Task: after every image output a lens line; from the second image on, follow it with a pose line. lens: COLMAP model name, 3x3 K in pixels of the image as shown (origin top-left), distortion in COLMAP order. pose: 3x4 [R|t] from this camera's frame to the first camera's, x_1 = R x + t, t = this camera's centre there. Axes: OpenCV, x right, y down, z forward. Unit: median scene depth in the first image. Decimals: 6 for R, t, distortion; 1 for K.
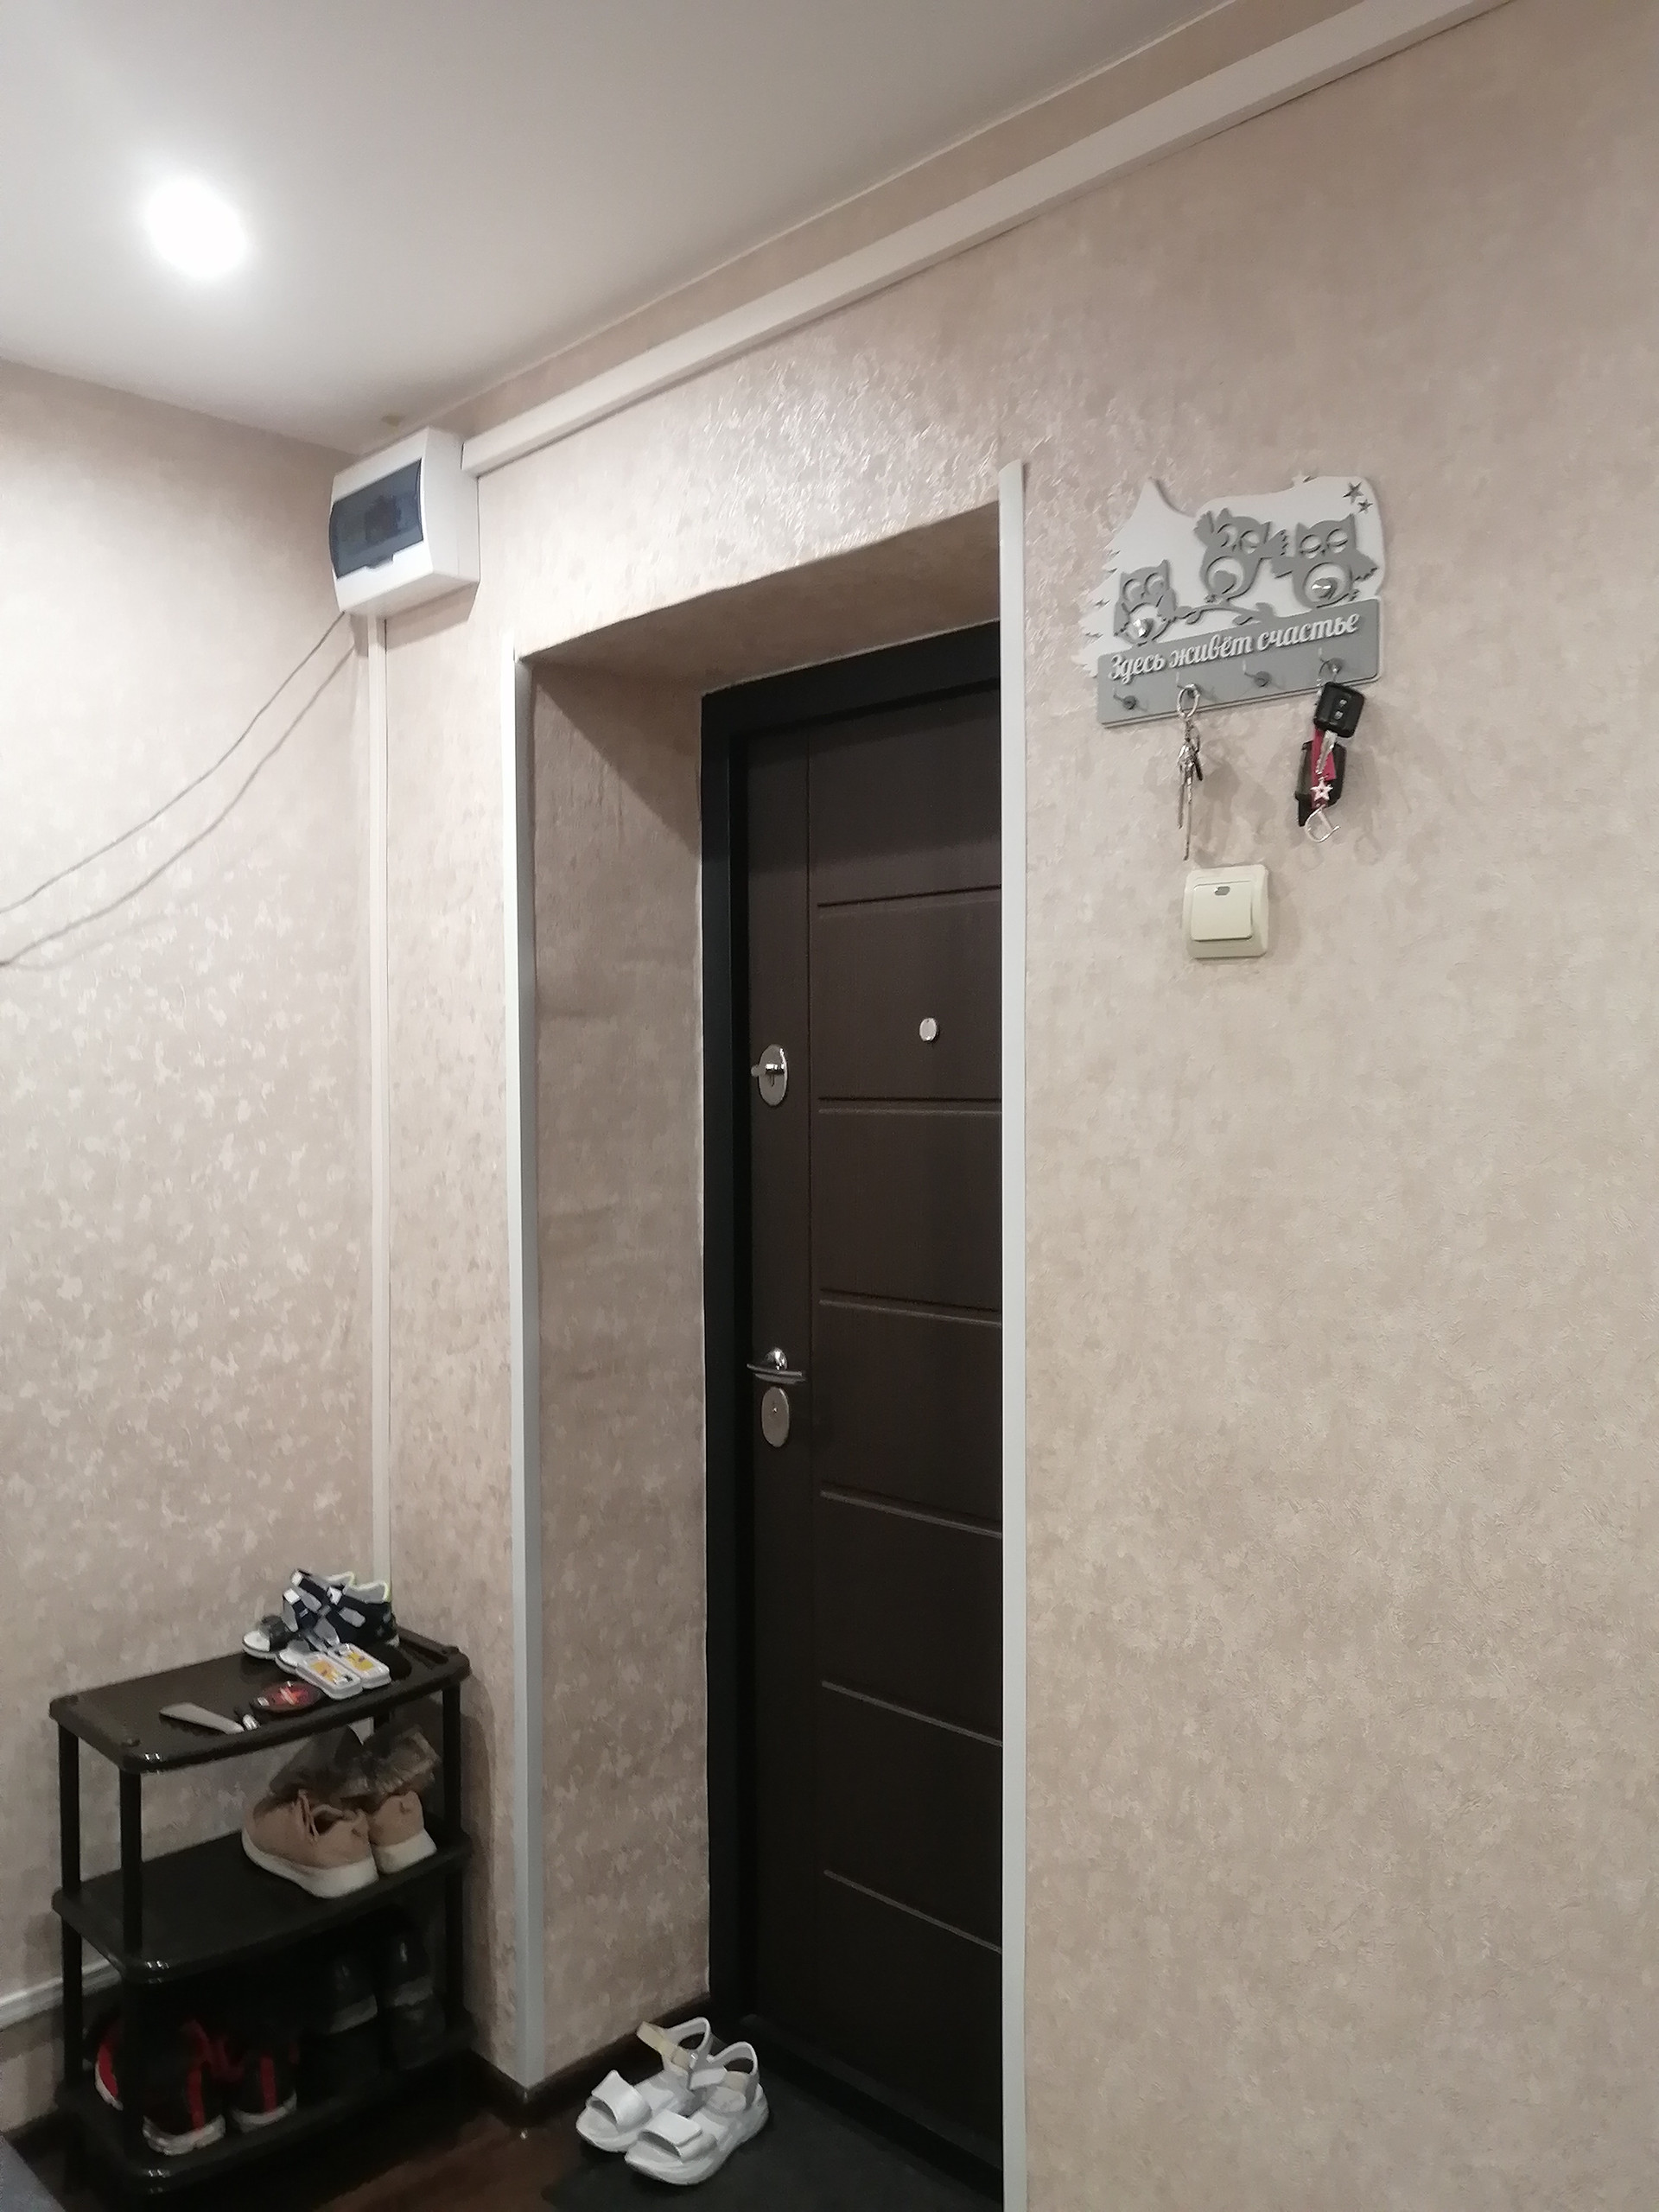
lens RADIAL K [[1749.8, 0, 829.5], [0, 1749.8, 1106.0], [0, 0, 1]] dist [-0.002895, 0.040663]
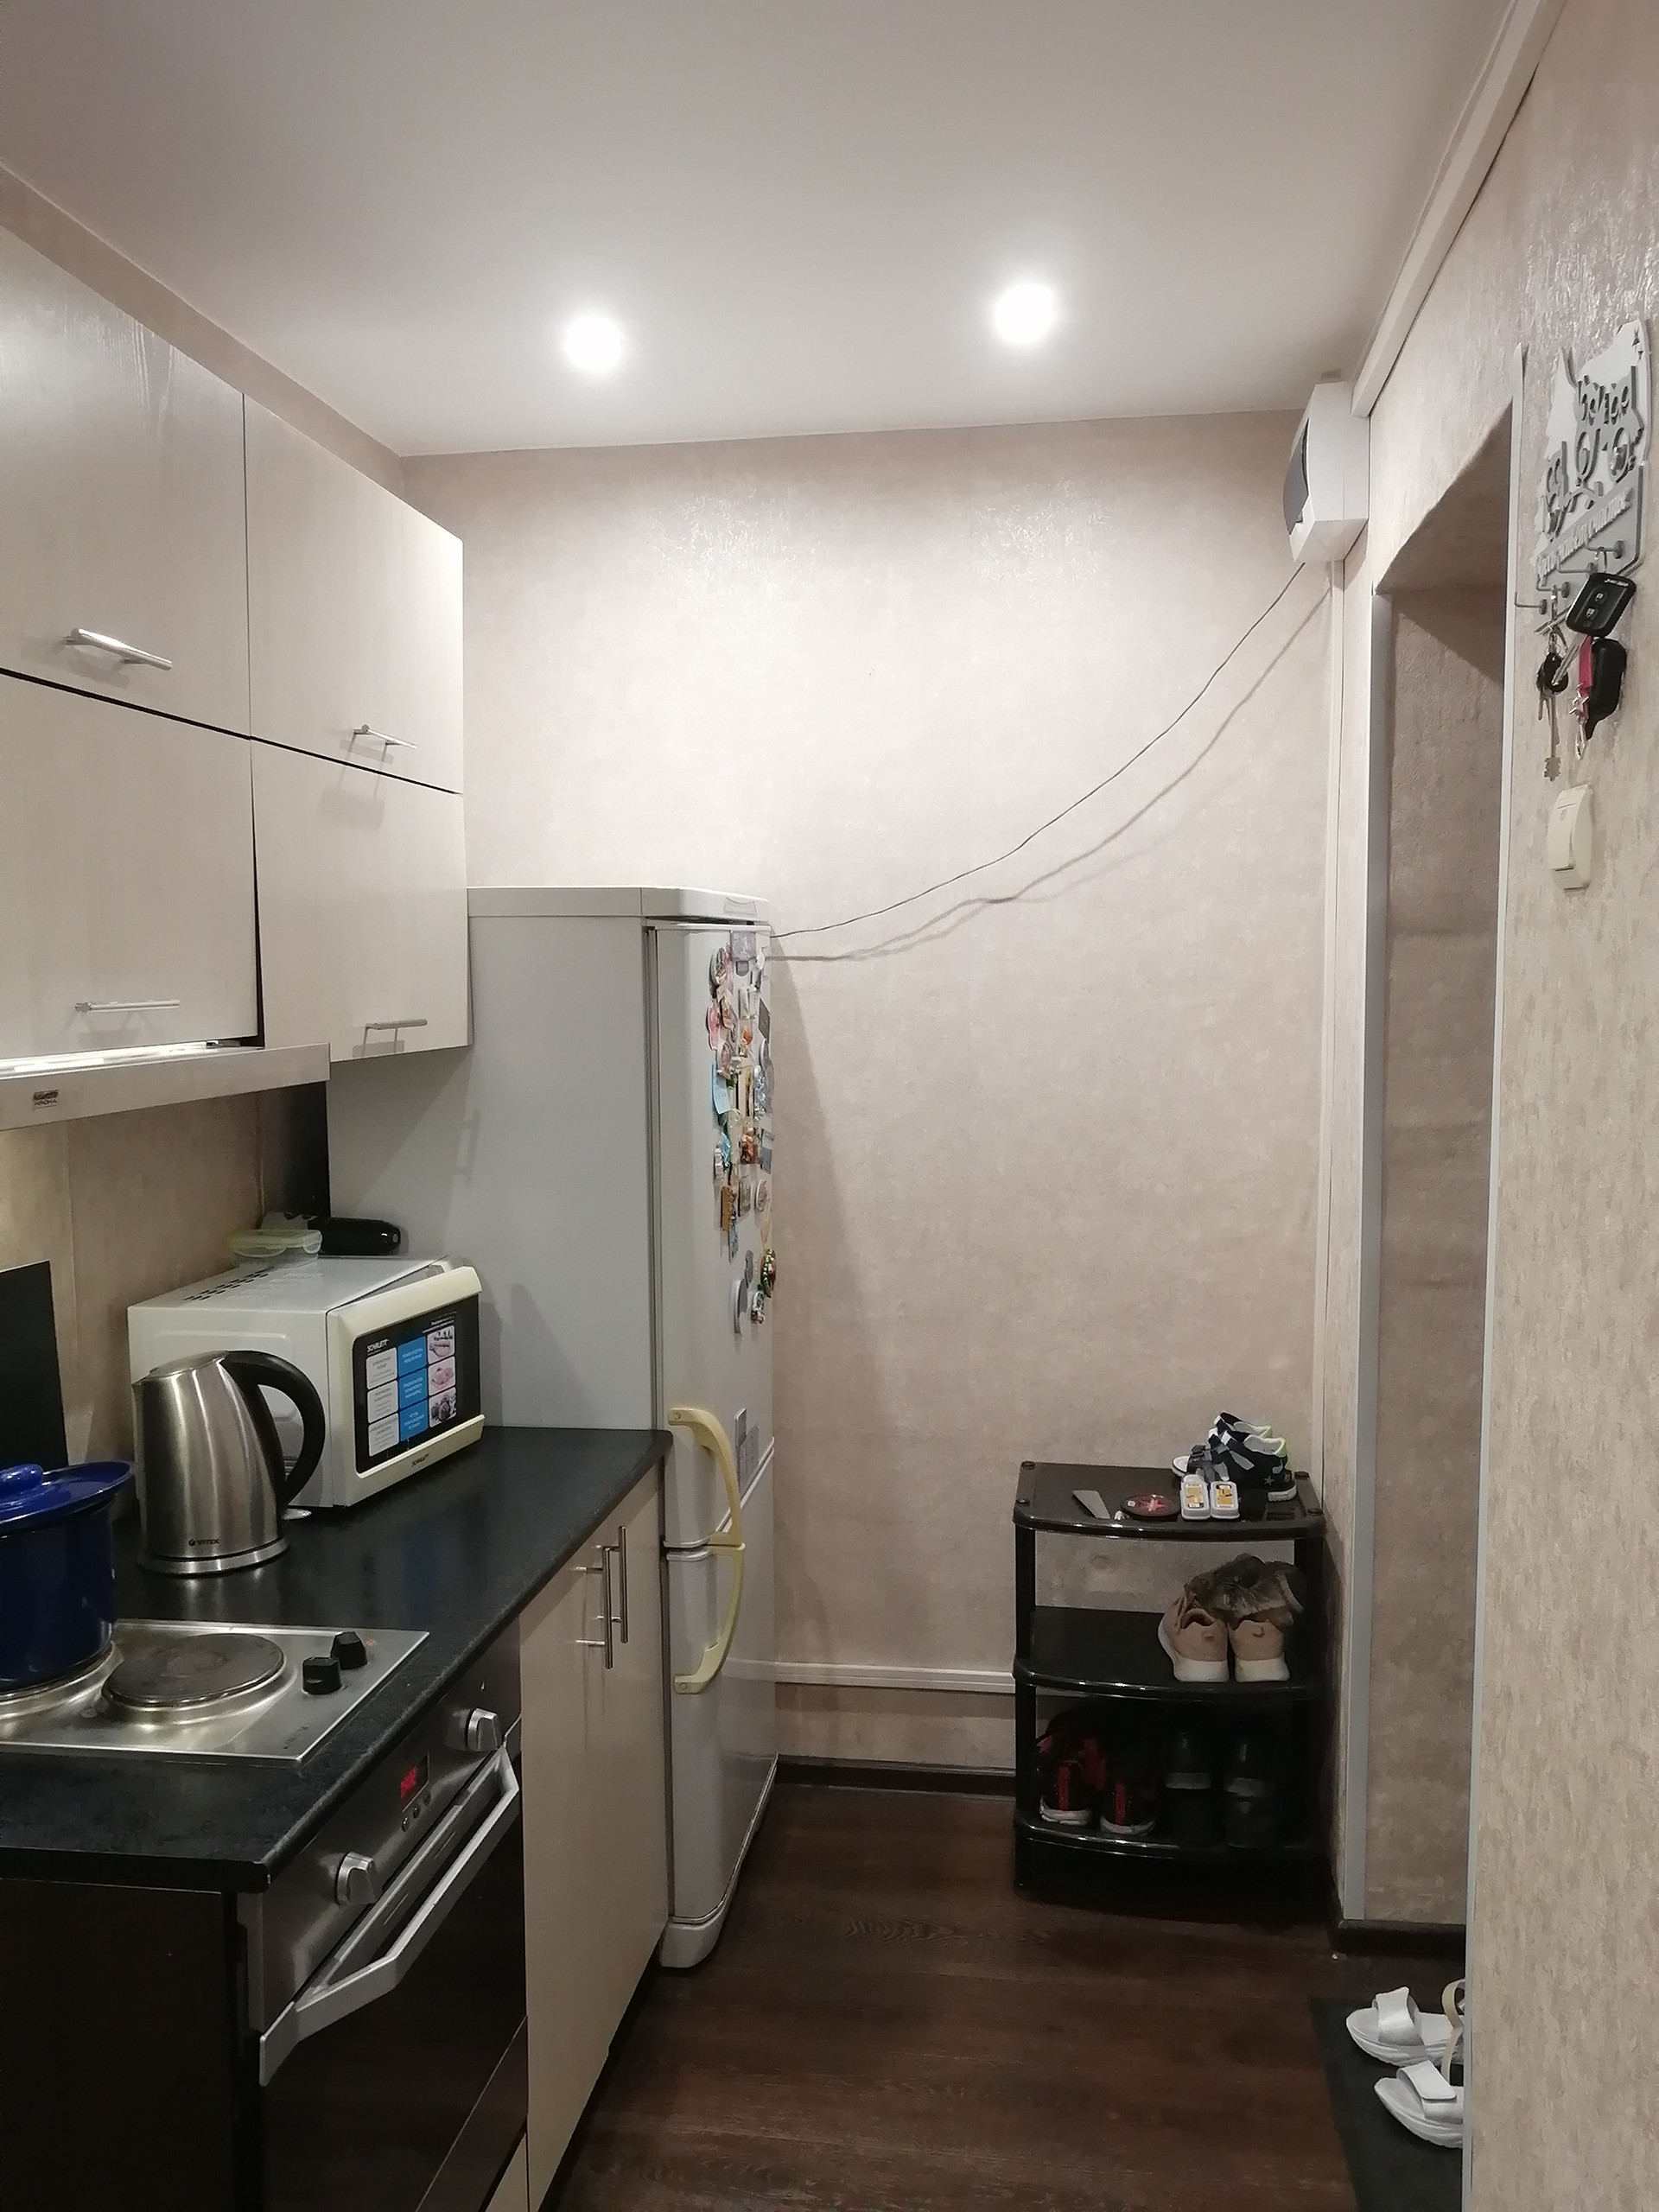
lens RADIAL K [[1749.8, 0, 829.5], [0, 1749.8, 1106.0], [0, 0, 1]] dist [-0.002895, 0.040663]
pose [[0.606025, 0.071499, -0.792226, 0.467757], [-0.018368, 0.996944, 0.075924, -0.022895], [0.795233, -0.031460, 0.605487, 0.098623]]
